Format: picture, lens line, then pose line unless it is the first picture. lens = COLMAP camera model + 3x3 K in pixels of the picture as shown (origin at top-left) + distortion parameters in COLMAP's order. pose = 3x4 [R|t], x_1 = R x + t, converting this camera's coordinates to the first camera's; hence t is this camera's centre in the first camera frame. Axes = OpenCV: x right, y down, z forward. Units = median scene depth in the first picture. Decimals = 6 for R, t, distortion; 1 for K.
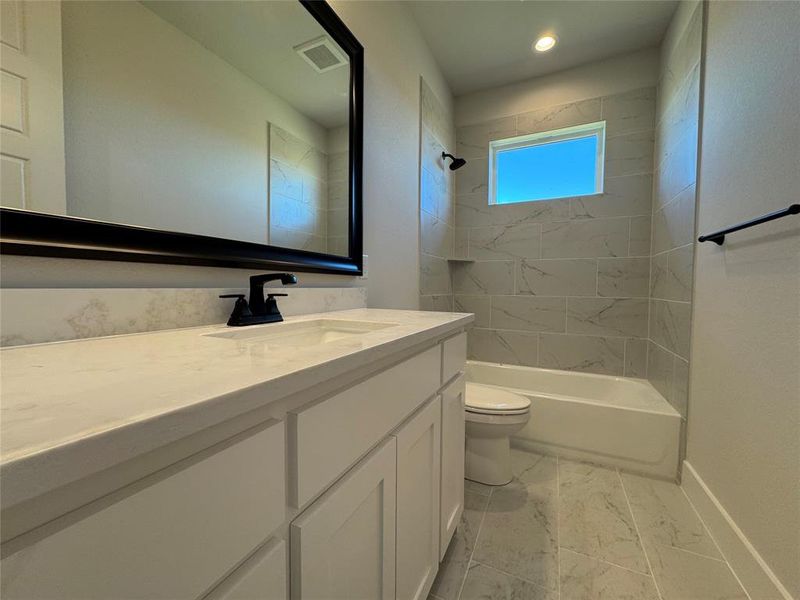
lens RADIAL K [[326.7, 0, 397.3], [0, 326.7, 298.2], [0, 0, 1]] dist [-0.004667, -0.000490]
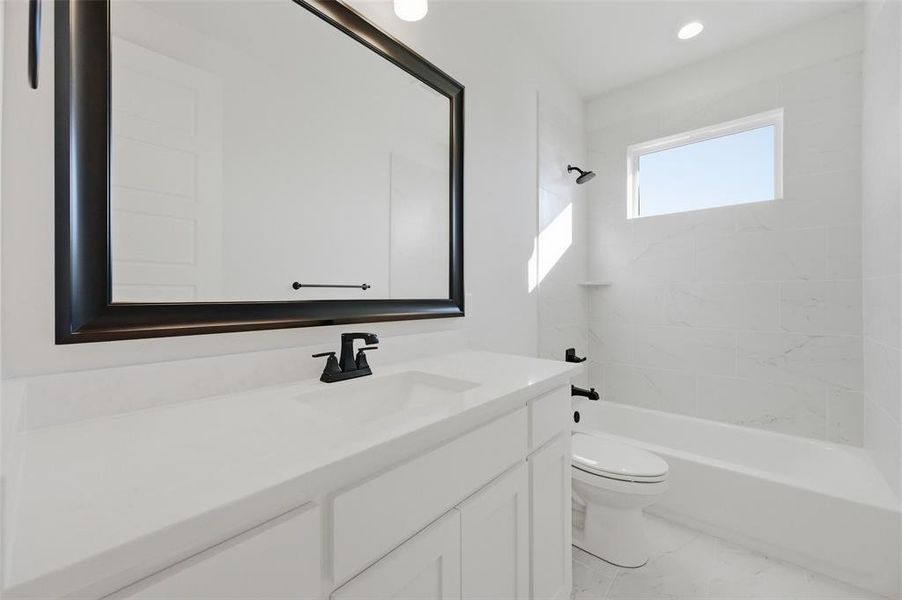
lens RADIAL K [[357.3, 0, 445.2], [0, 357.3, 294.9], [0, 0, 1]] dist [-0.001375, 0.000257]
pose [[0.964542, -0.010429, -0.263725, 0.179856], [-0.000680, 0.999117, -0.042000, -0.134297], [0.263930, 0.040690, 0.963683, -0.055469]]
